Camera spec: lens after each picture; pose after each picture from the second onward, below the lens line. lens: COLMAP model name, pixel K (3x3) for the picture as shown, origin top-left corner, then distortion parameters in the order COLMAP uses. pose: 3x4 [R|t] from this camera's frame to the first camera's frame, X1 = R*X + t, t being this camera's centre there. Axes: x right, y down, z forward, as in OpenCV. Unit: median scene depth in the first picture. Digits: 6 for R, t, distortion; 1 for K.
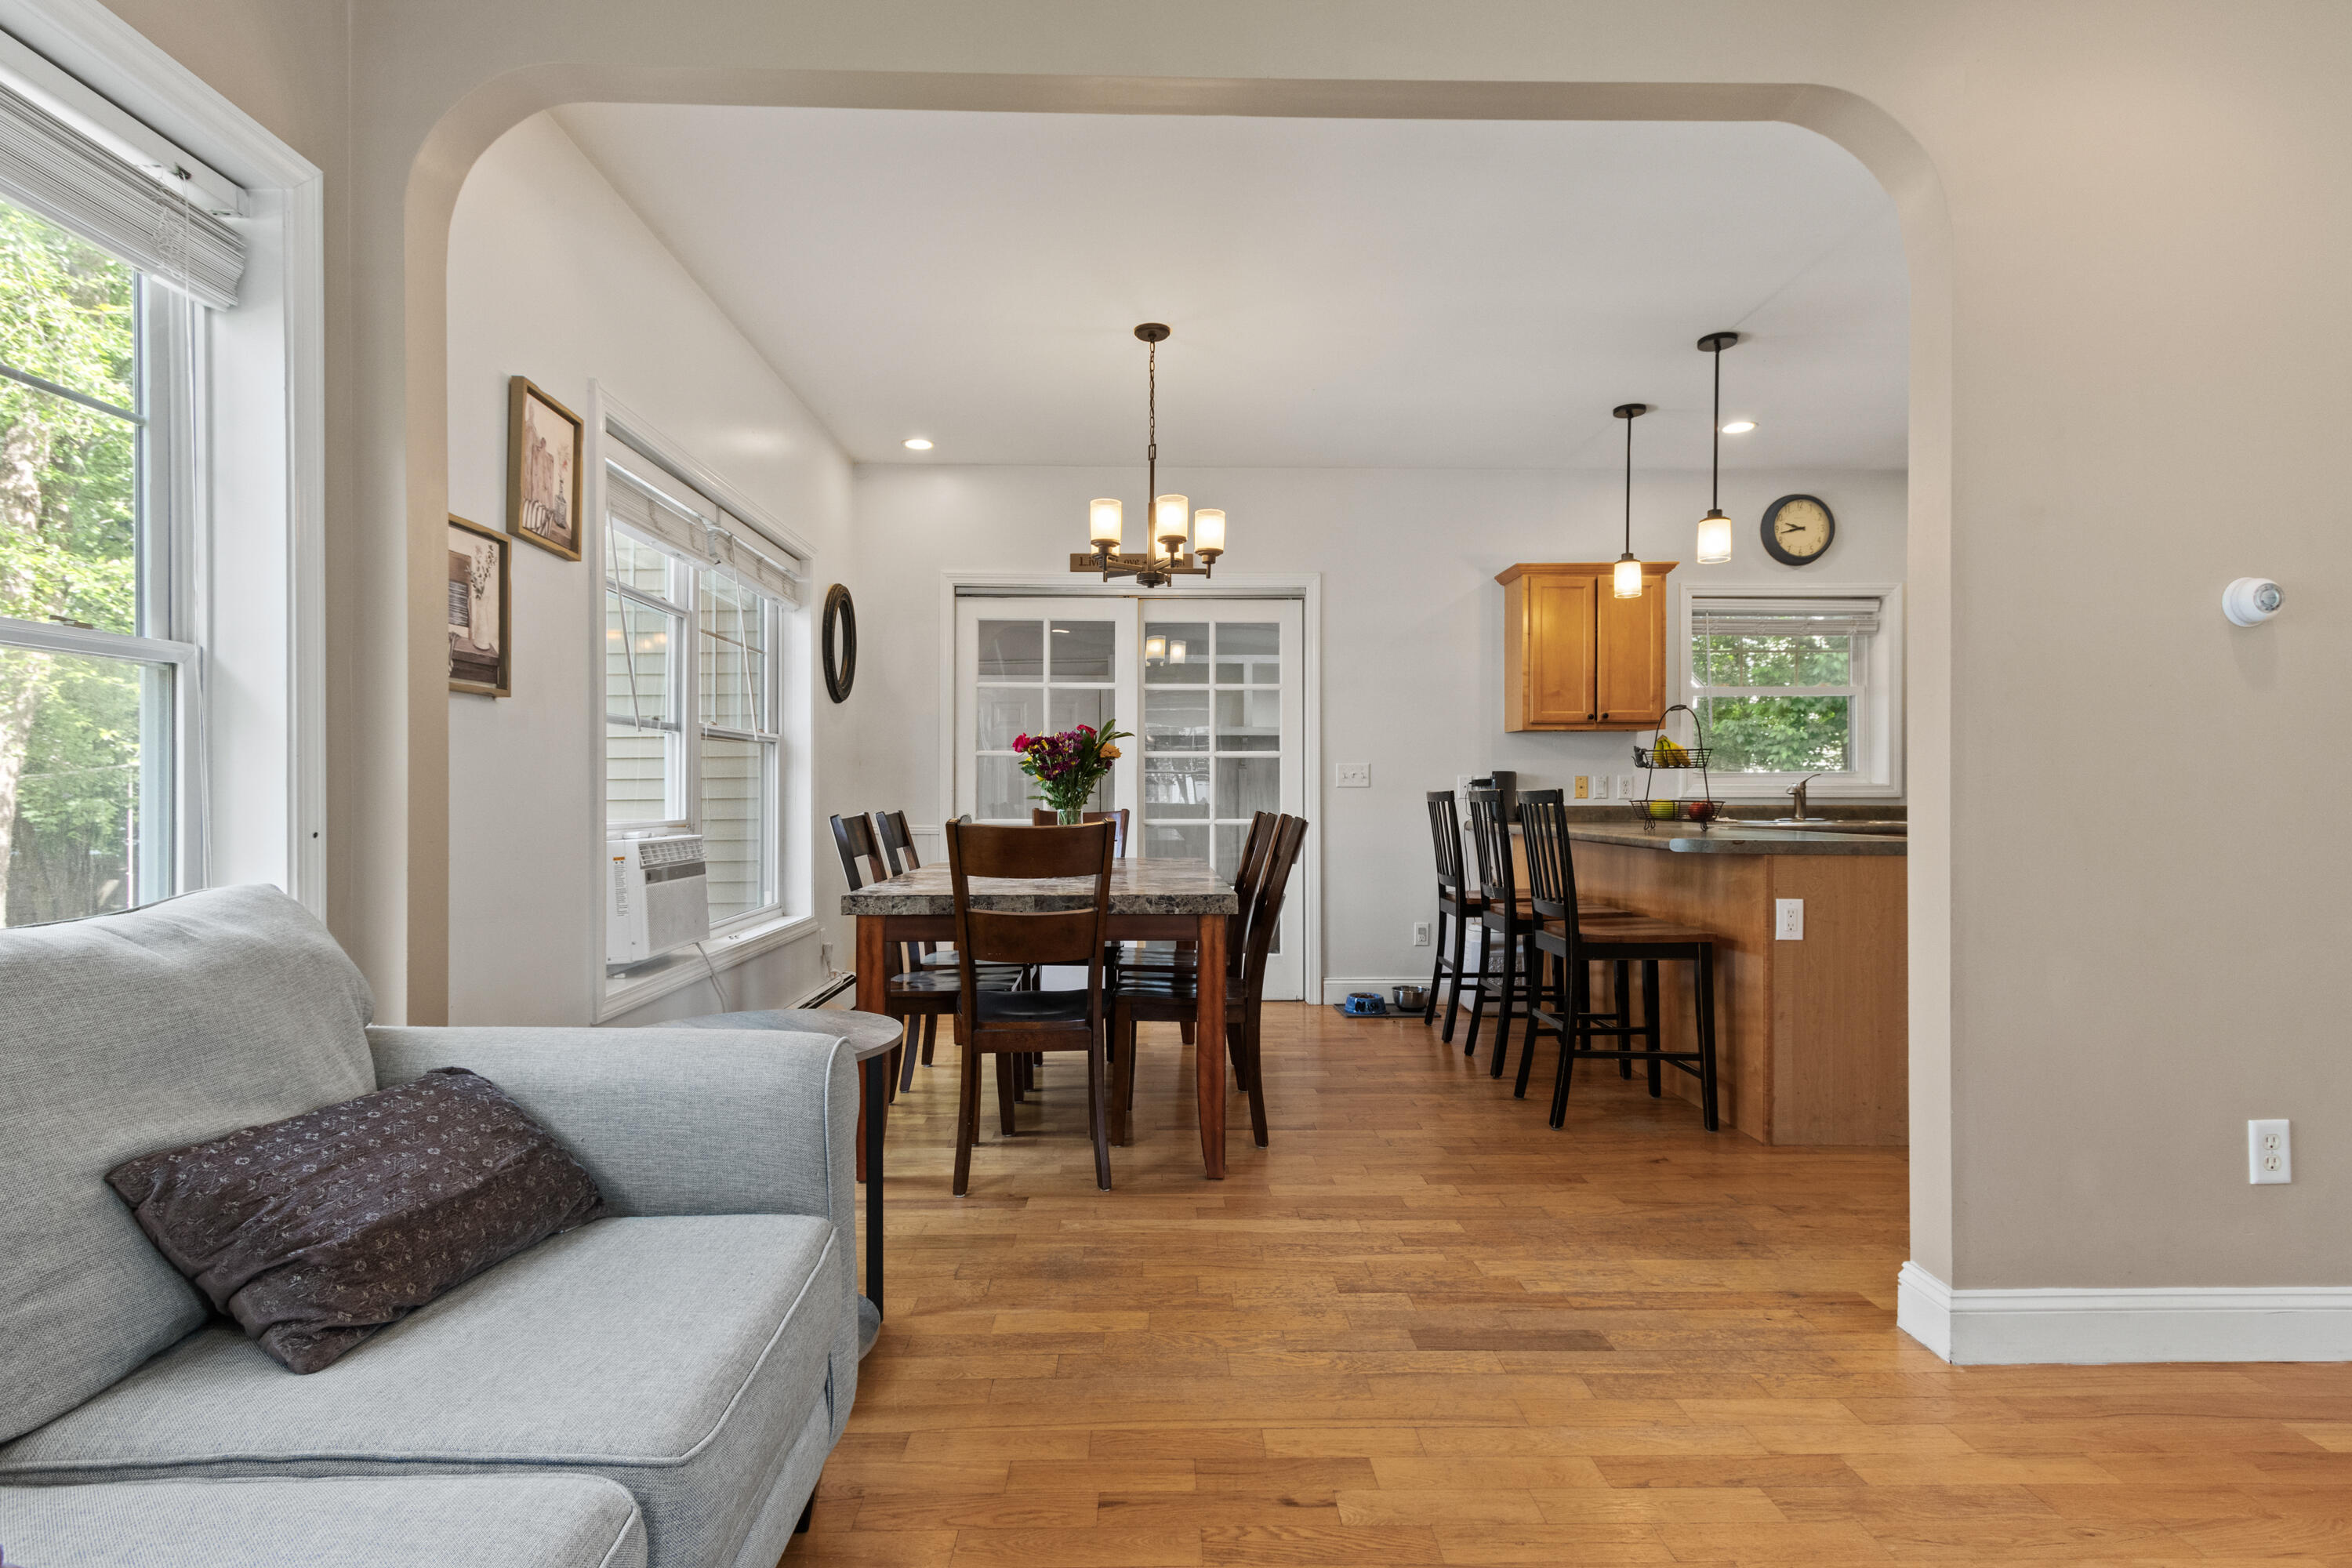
lens RADIAL K [[1136.8, 0, 1168.6], [0, 1136.8, 783.7], [0, 0, 1]] dist [0.016180, -0.001905]
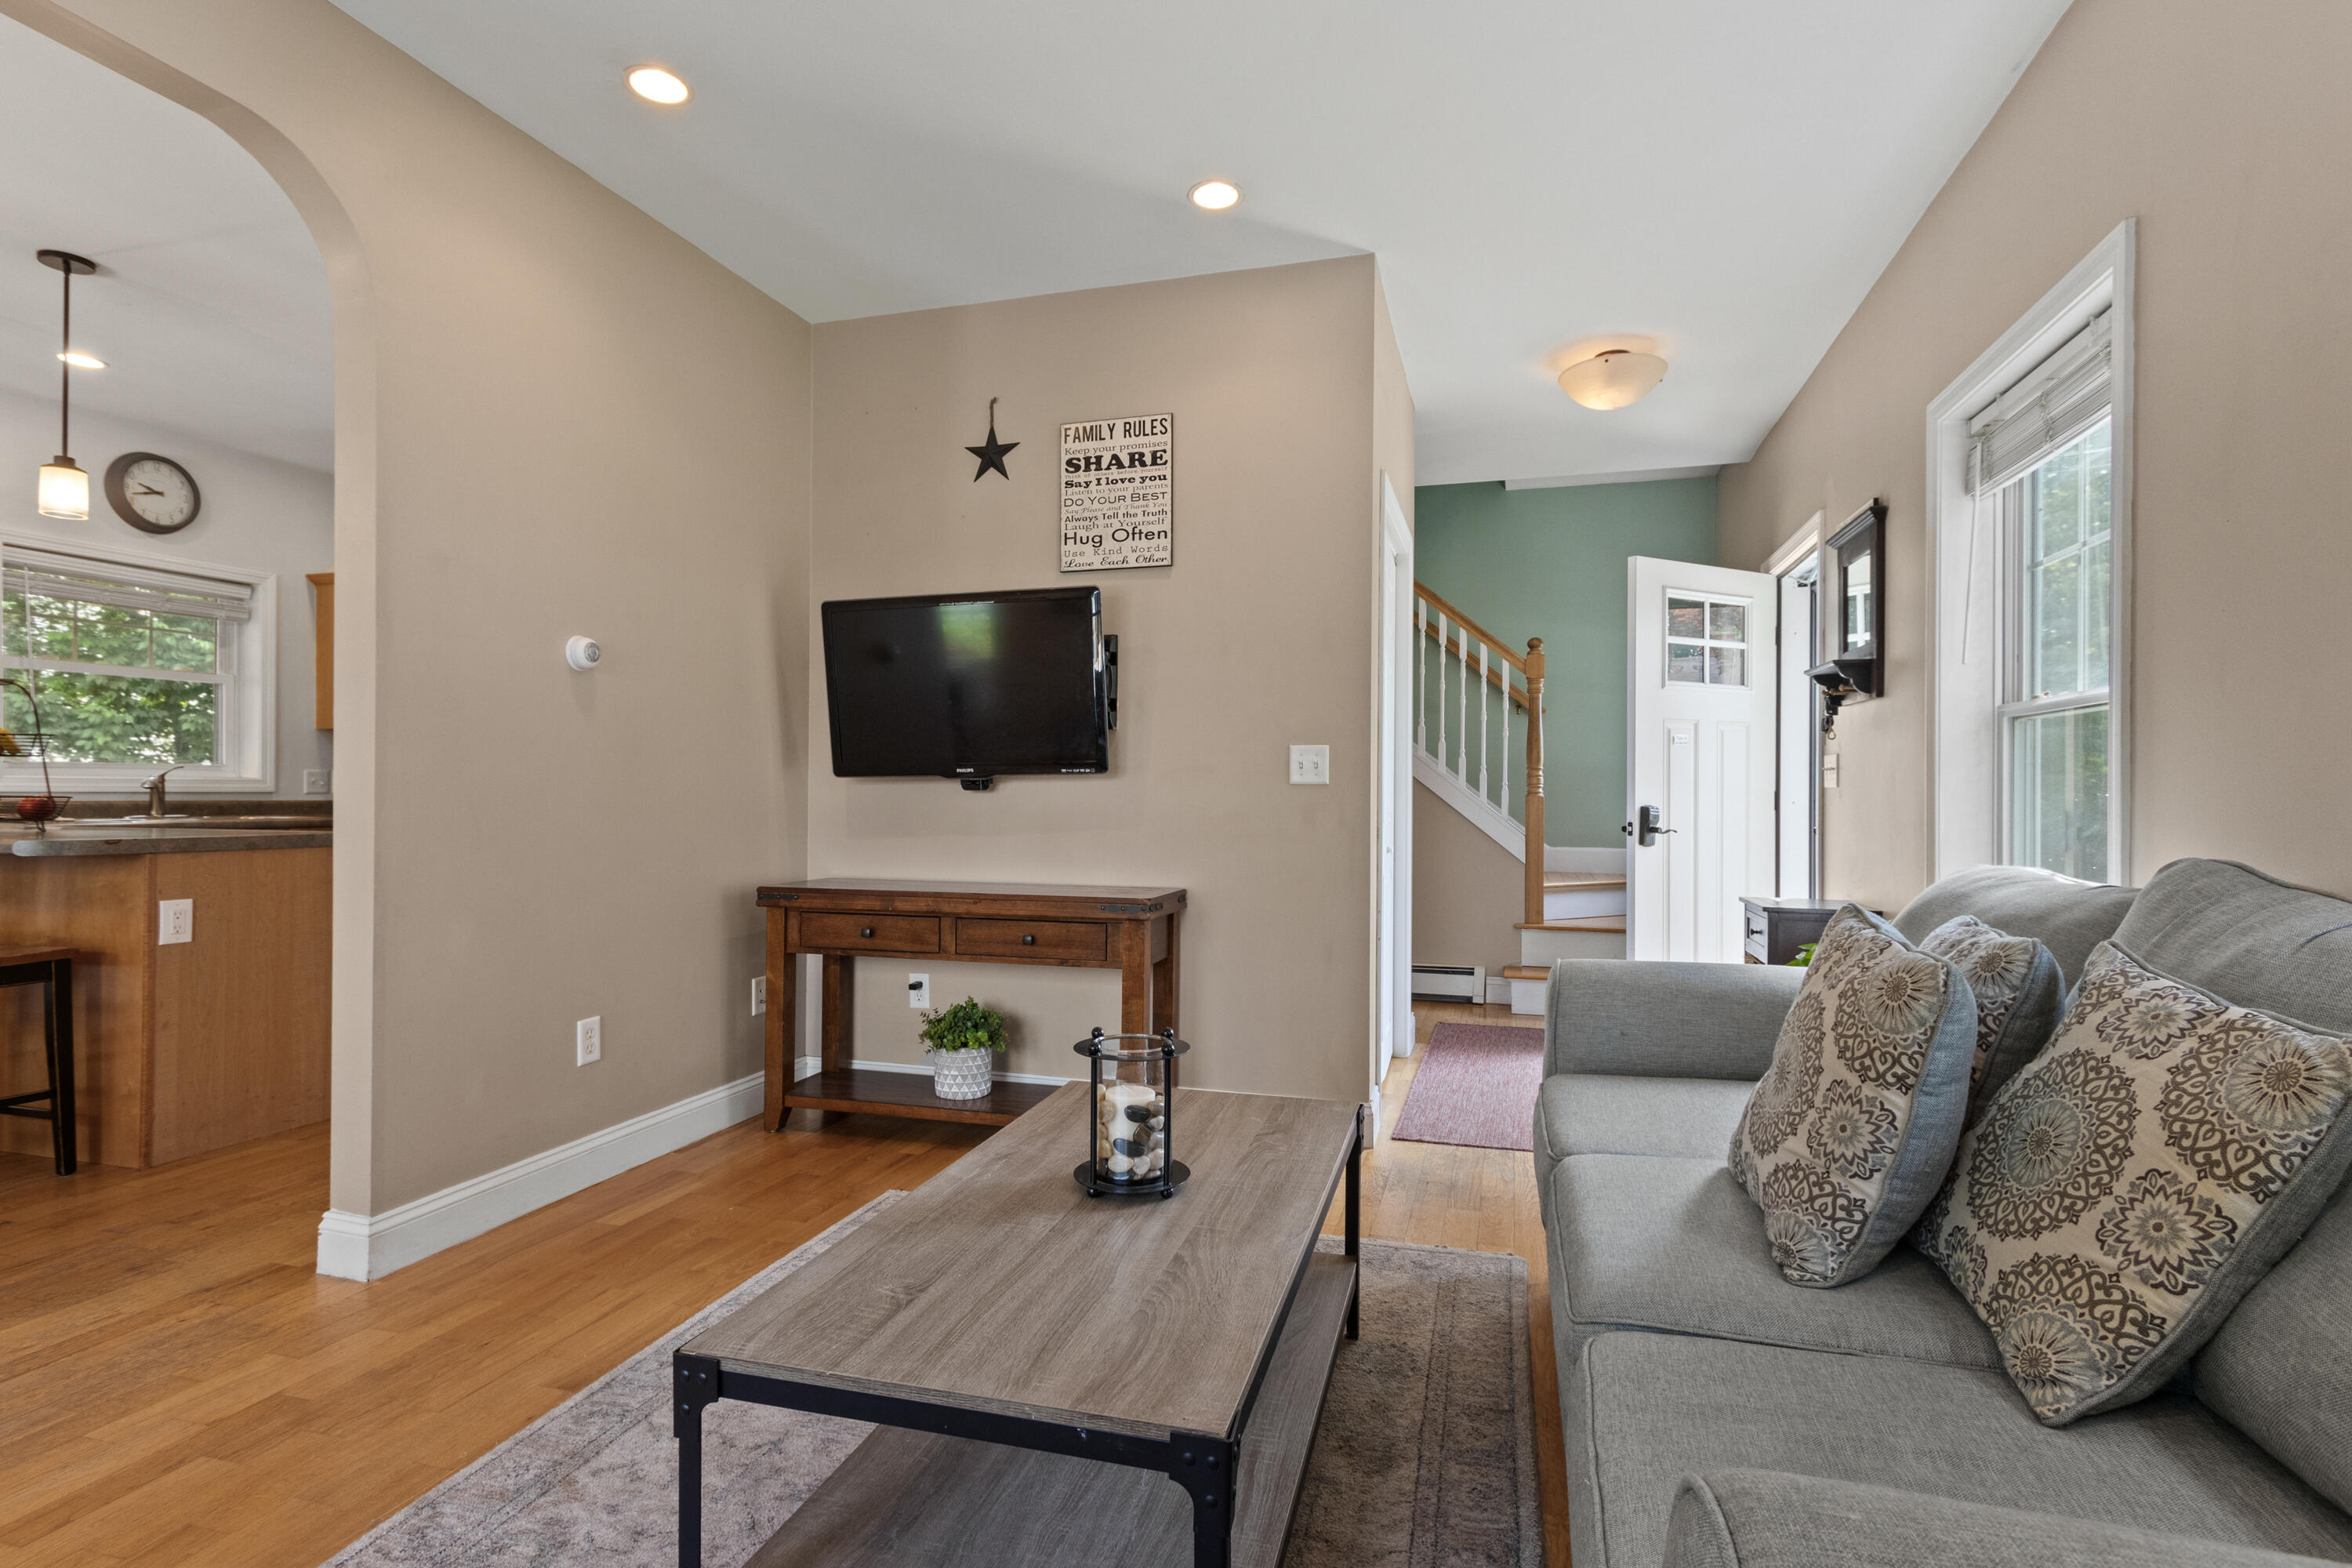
lens RADIAL K [[1136.8, 0, 1173.7], [0, 1136.8, 793.9], [0, 0, 1]] dist [0.016180, -0.001905]
pose [[0.309875, -0.001000, 0.950777, -0.103662], [-0.012782, 0.999905, 0.005218, -0.002484], [-0.950691, -0.013770, 0.309833, -0.076921]]
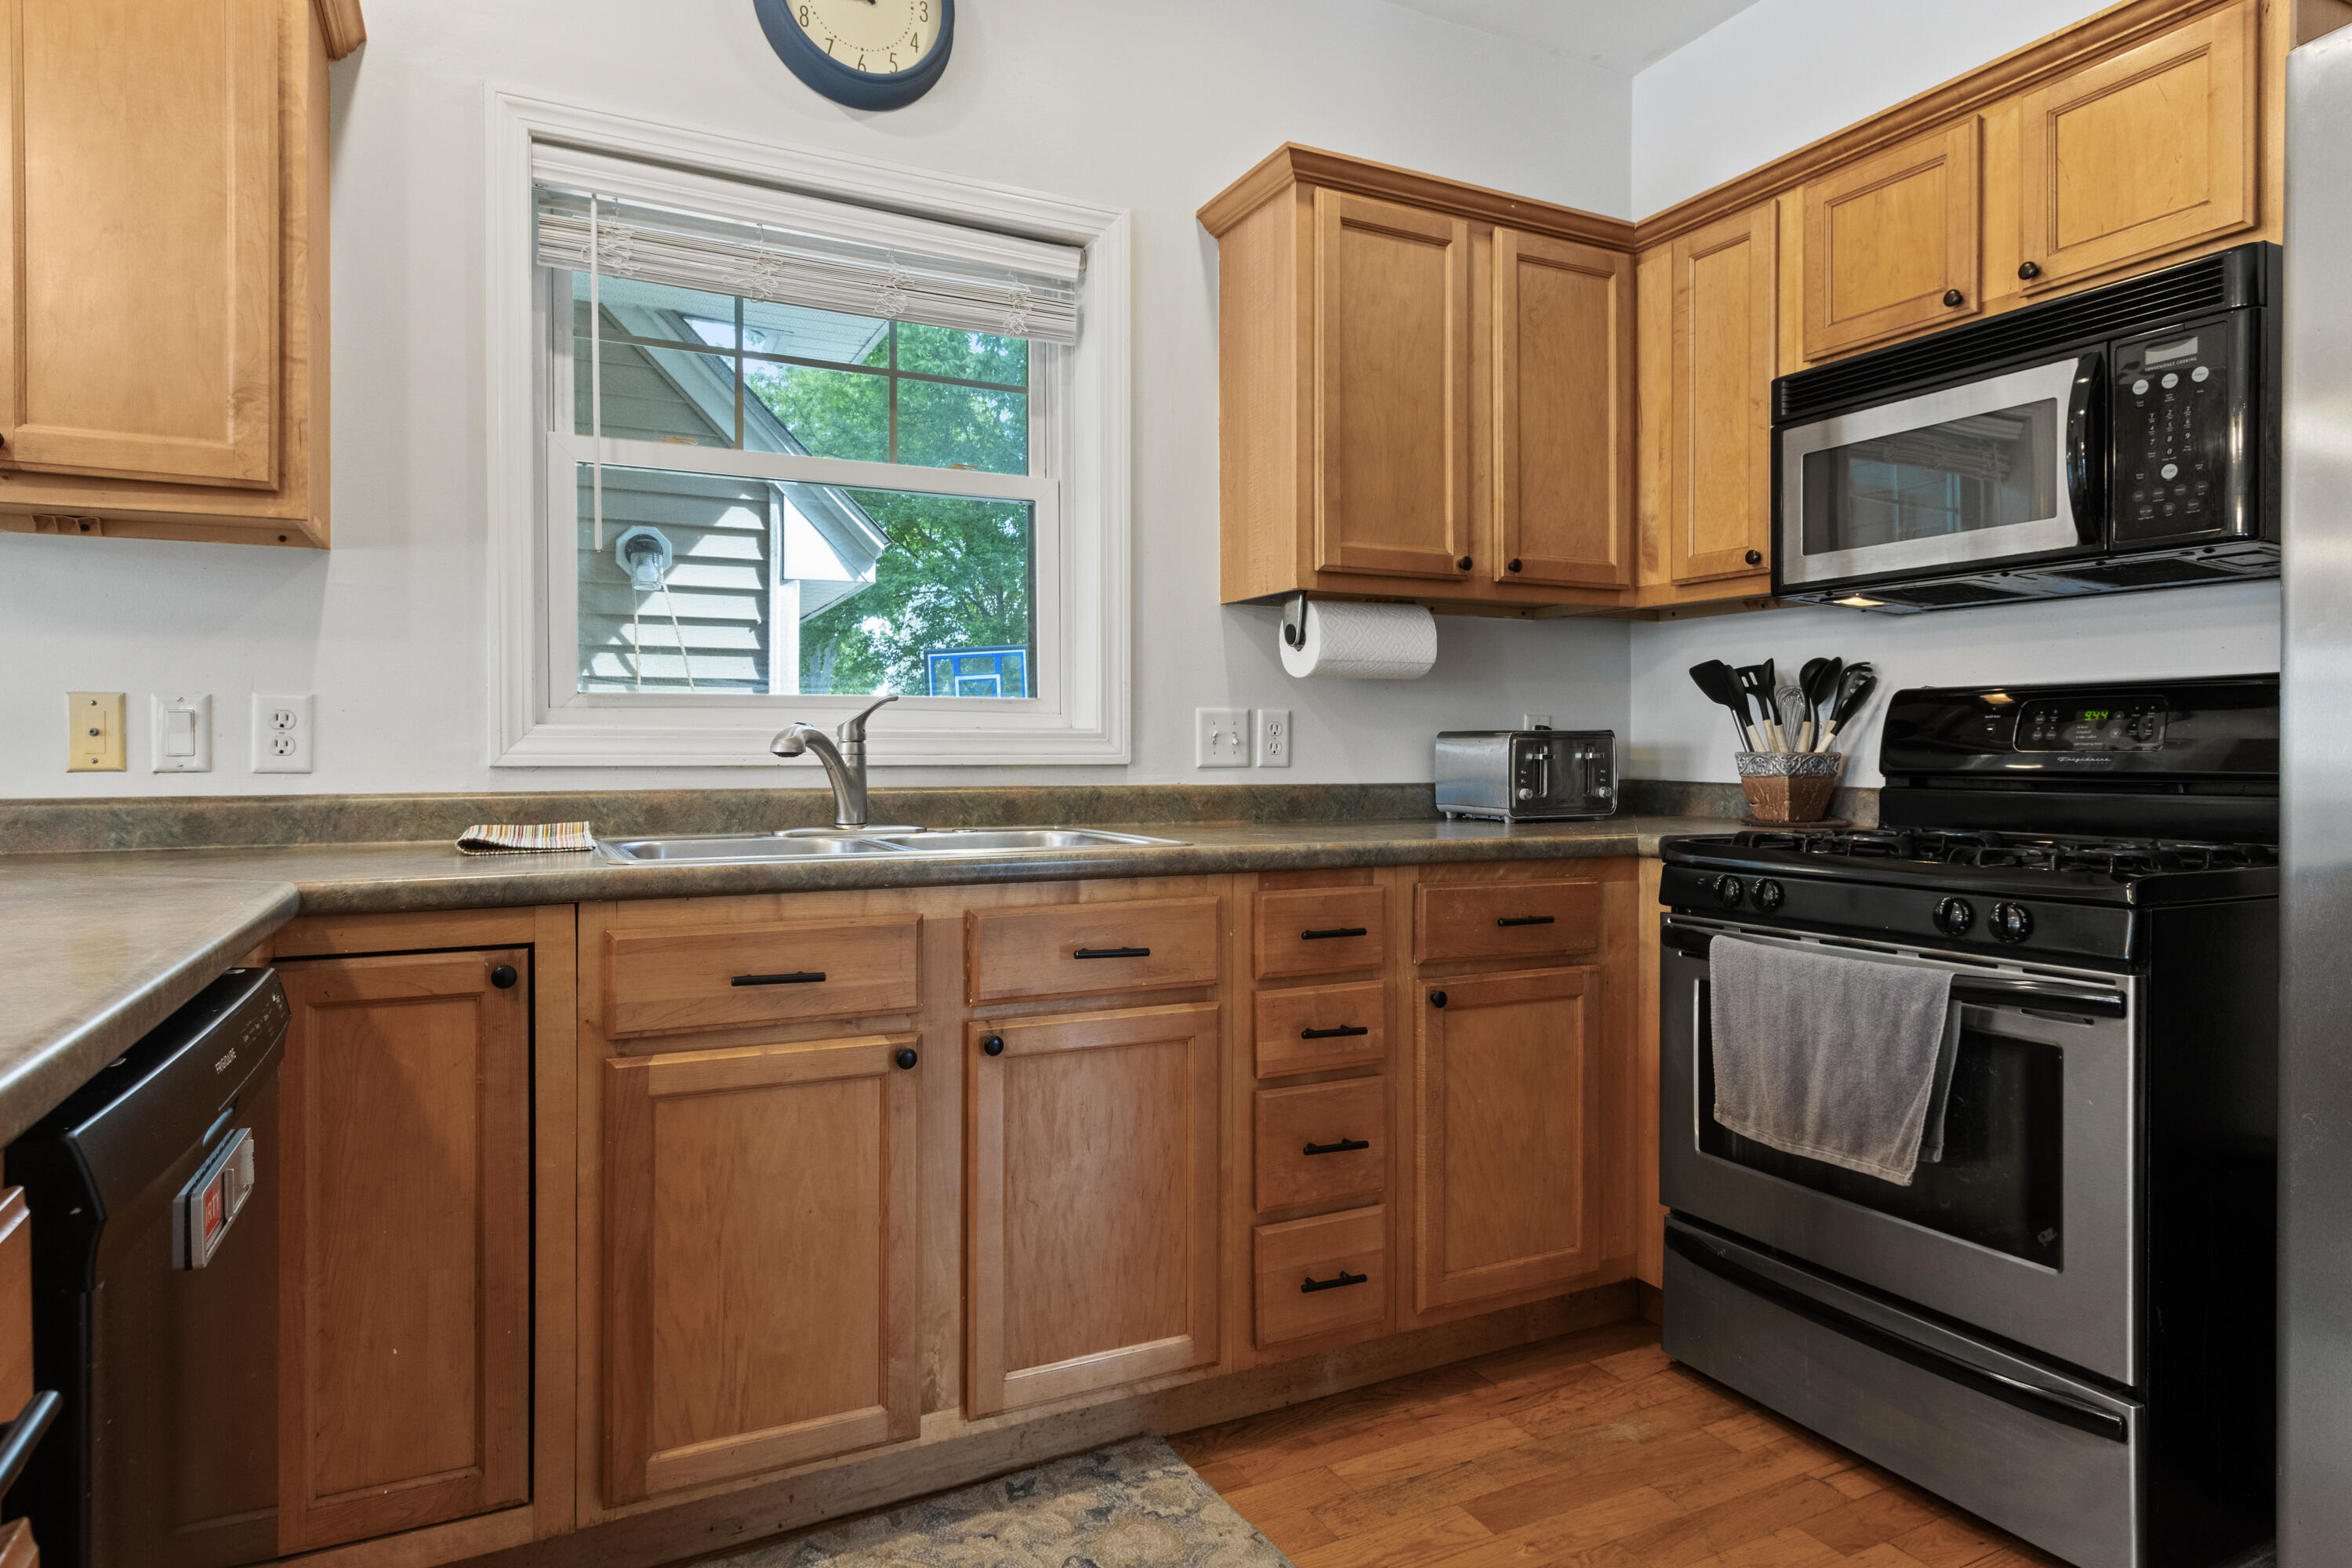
lens RADIAL K [[1348.2, 0, 1171.6], [0, 1348.2, 765.4], [0, 0, 1]] dist [0.010059, -0.002939]
pose [[0.903954, -0.003307, 0.427617, 0.764143], [-0.002369, 0.999916, 0.012741, 0.010545], [-0.427624, -0.012531, 0.903870, 0.967863]]
